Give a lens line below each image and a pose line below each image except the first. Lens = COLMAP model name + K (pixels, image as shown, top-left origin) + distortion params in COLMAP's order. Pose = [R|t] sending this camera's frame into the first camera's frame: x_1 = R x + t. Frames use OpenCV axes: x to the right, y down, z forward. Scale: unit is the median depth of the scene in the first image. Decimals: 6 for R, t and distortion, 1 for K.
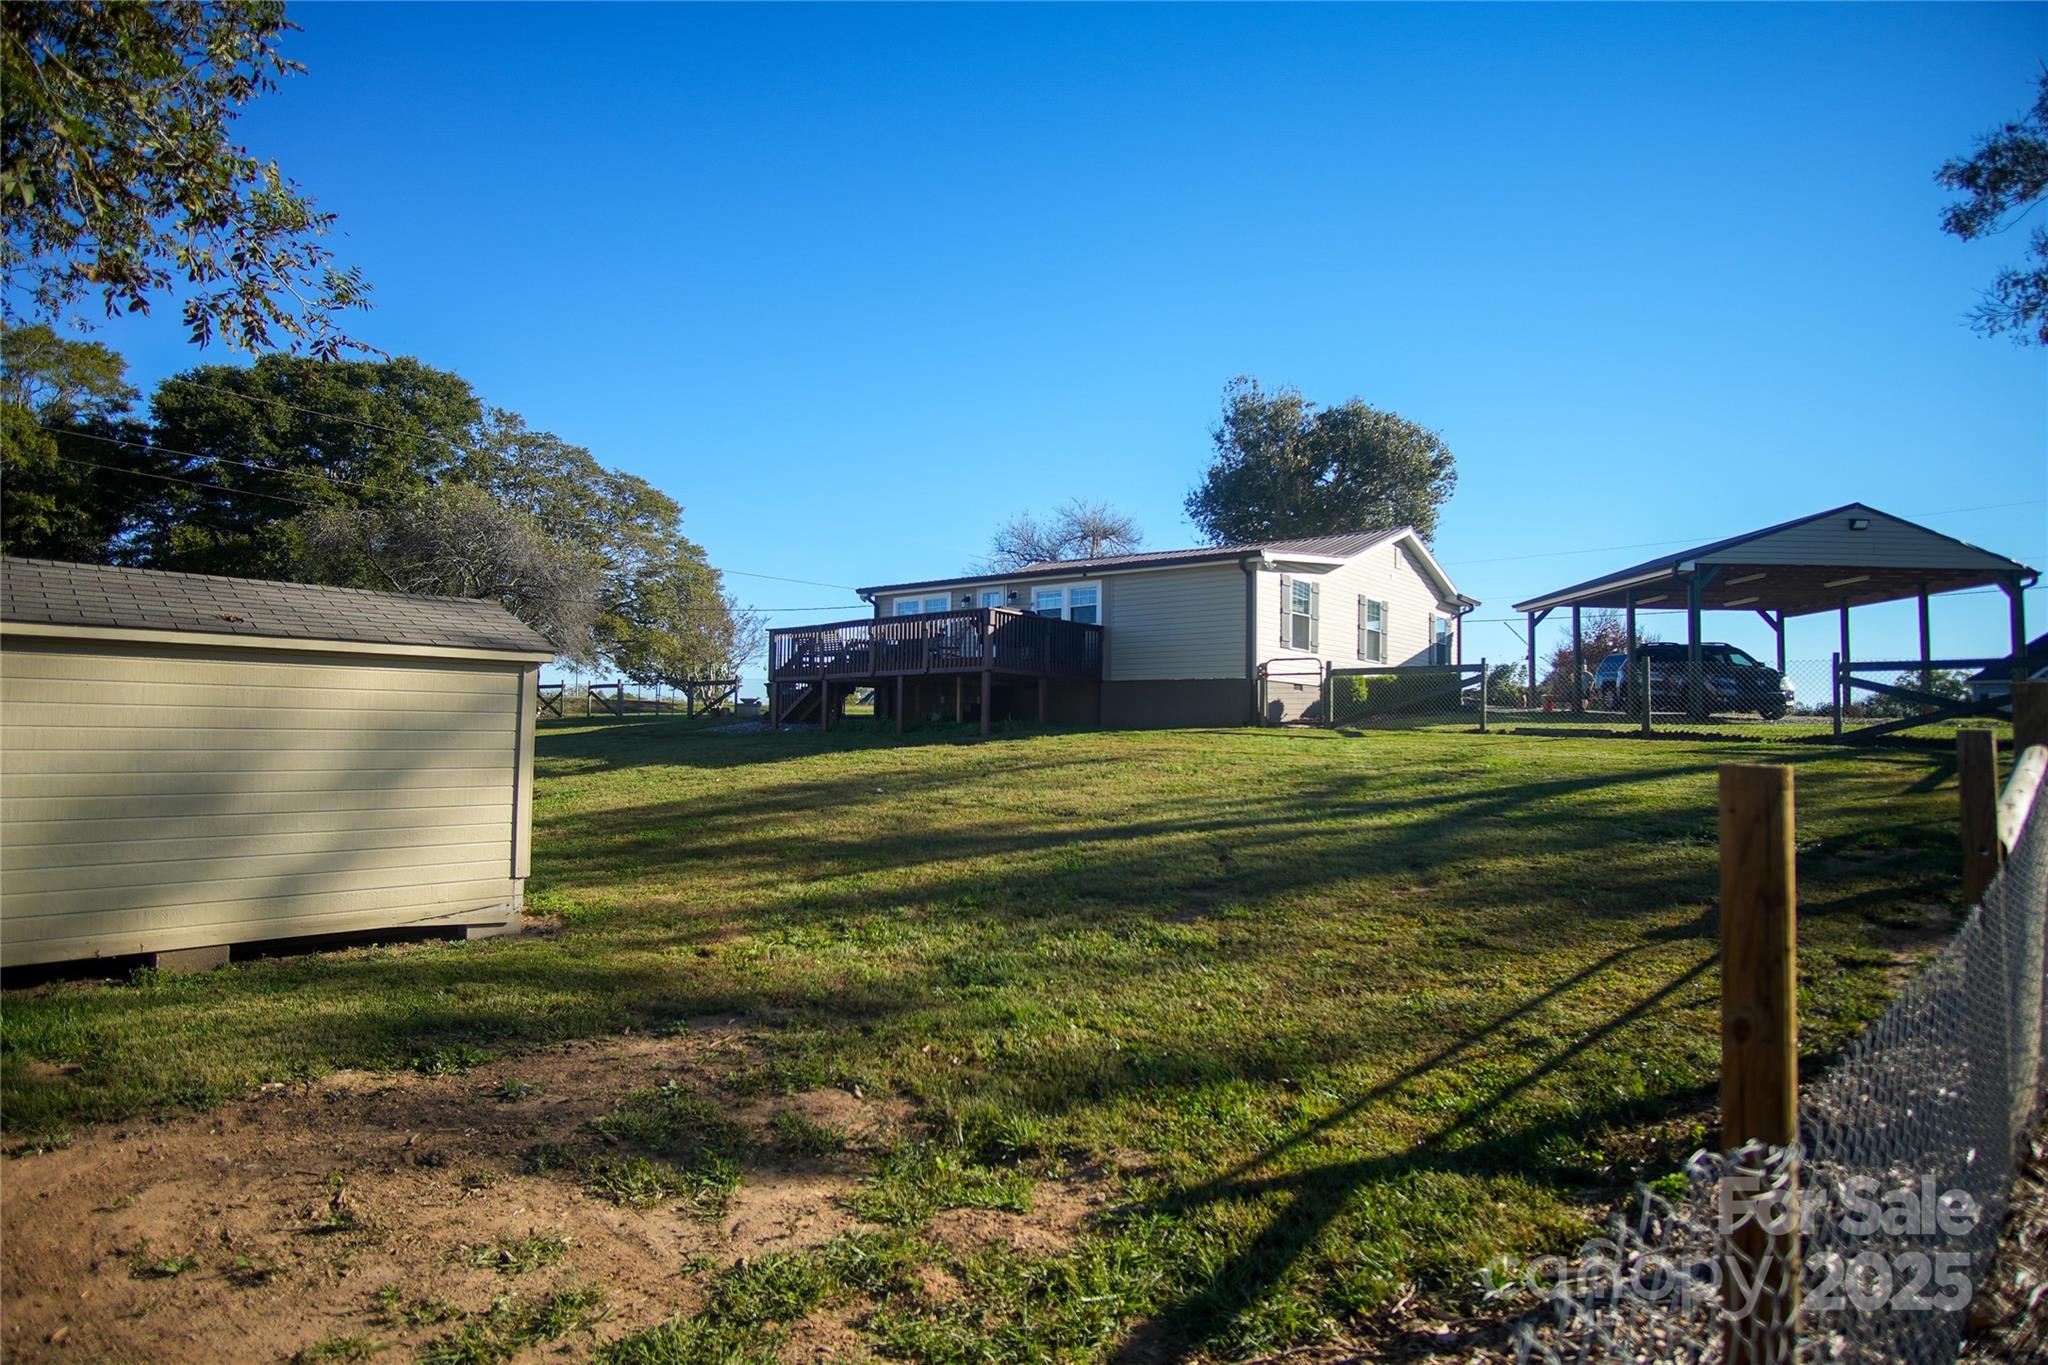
lens RADIAL K [[1084.4, 0, 1024.7], [0, 1084.4, 681.9], [0, 0, 1]] dist [-0.030830, 0.008005]
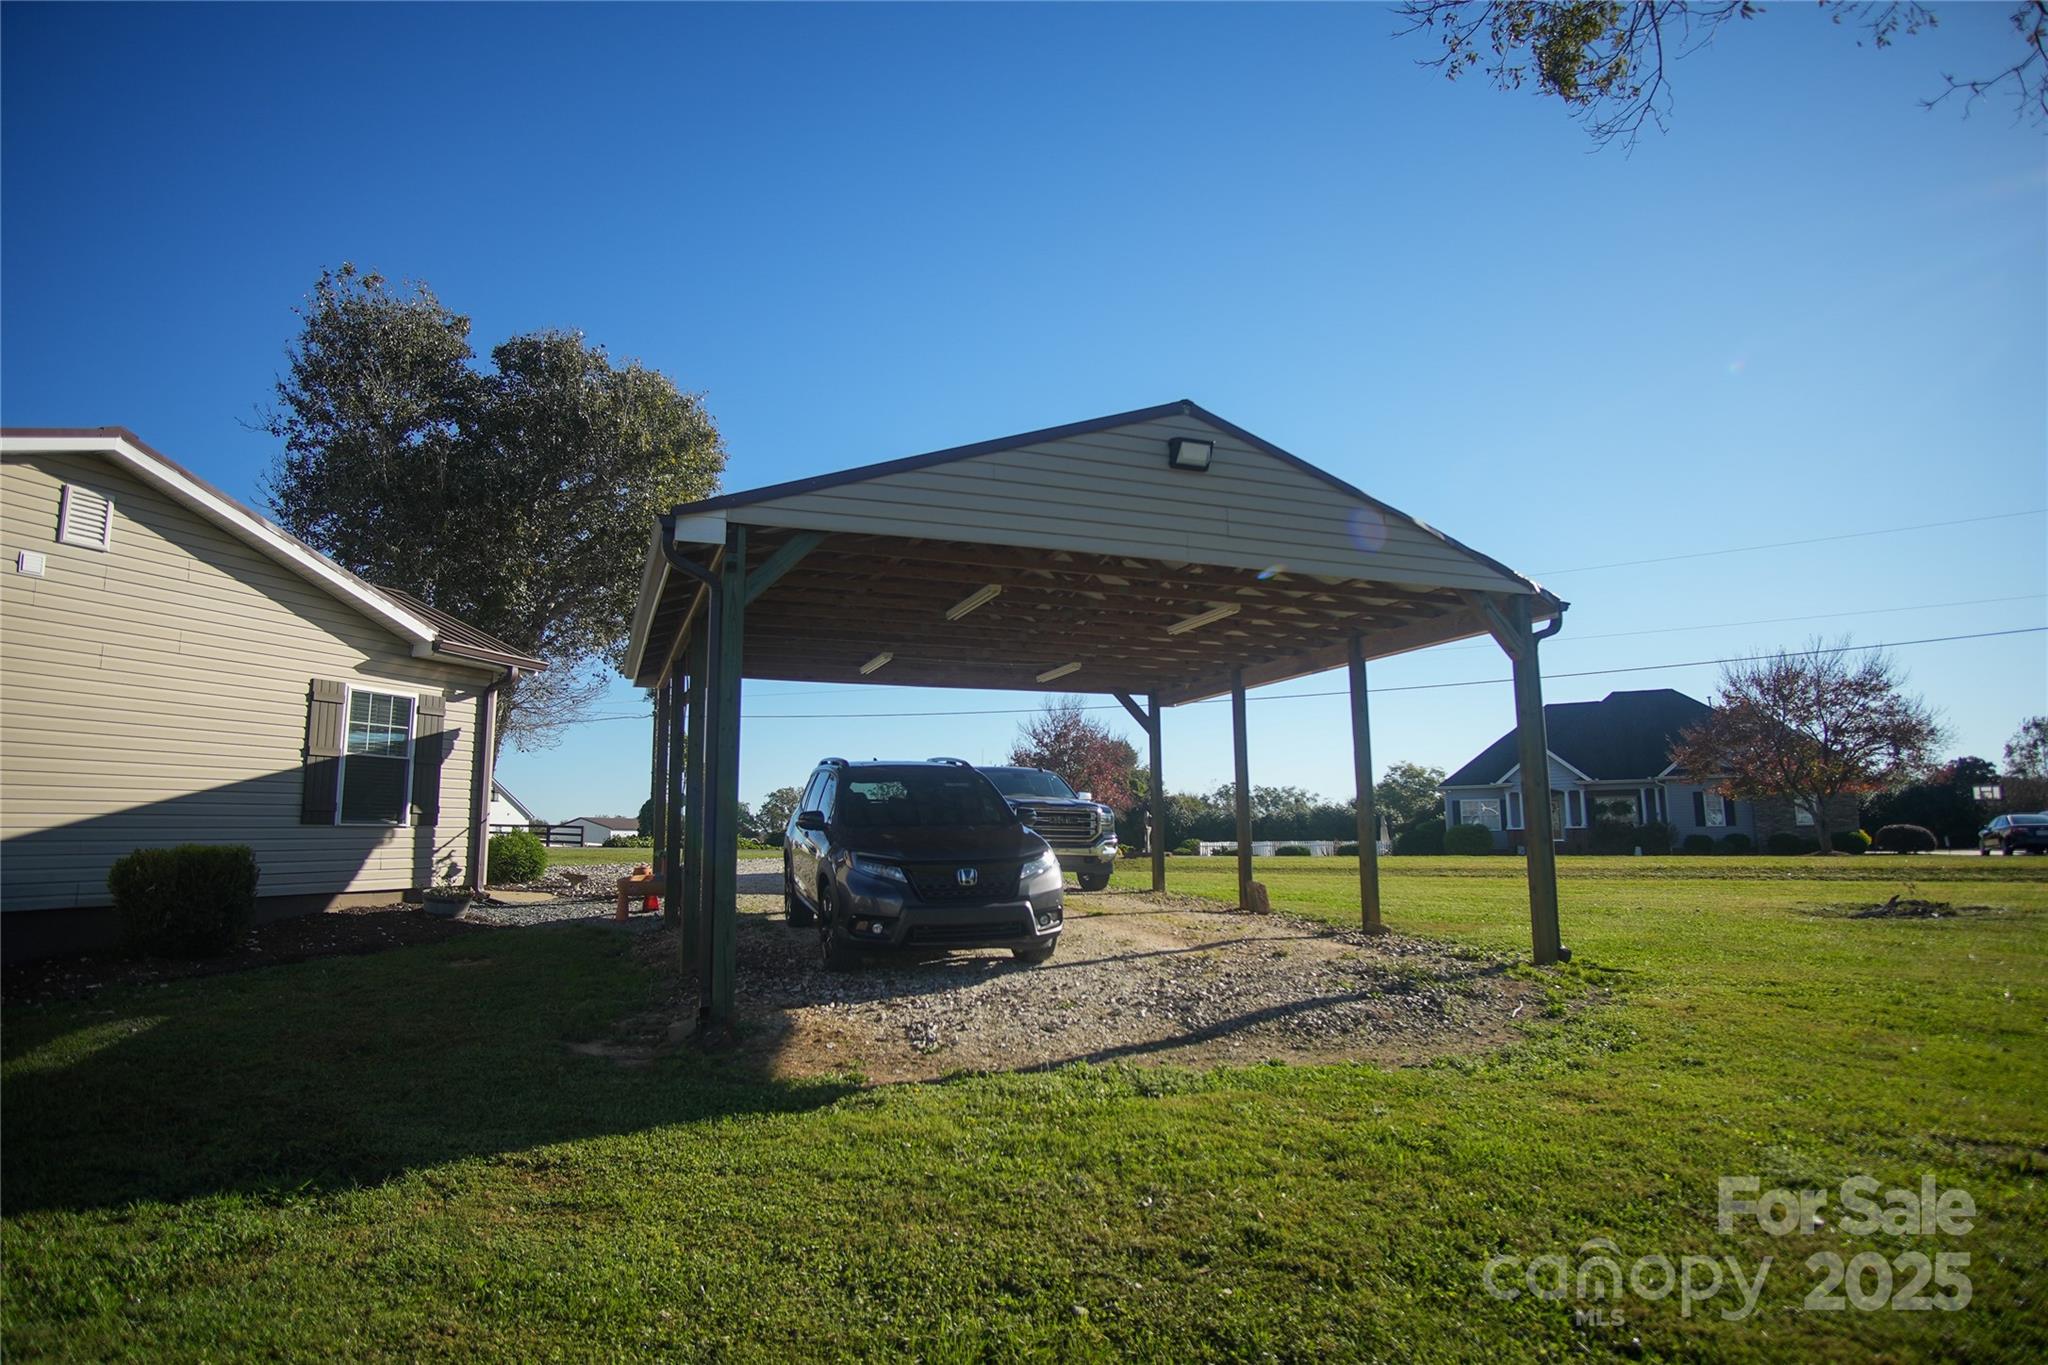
lens RADIAL K [[1084.4, 0, 1015.4], [0, 1084.4, 677.8], [0, 0, 1]] dist [-0.030830, 0.008005]
pose [[0.936032, 0.026718, 0.350899, 0.576694], [0.005035, 0.995995, -0.089267, -0.033631], [-0.351879, 0.085324, 0.932149, 0.653897]]
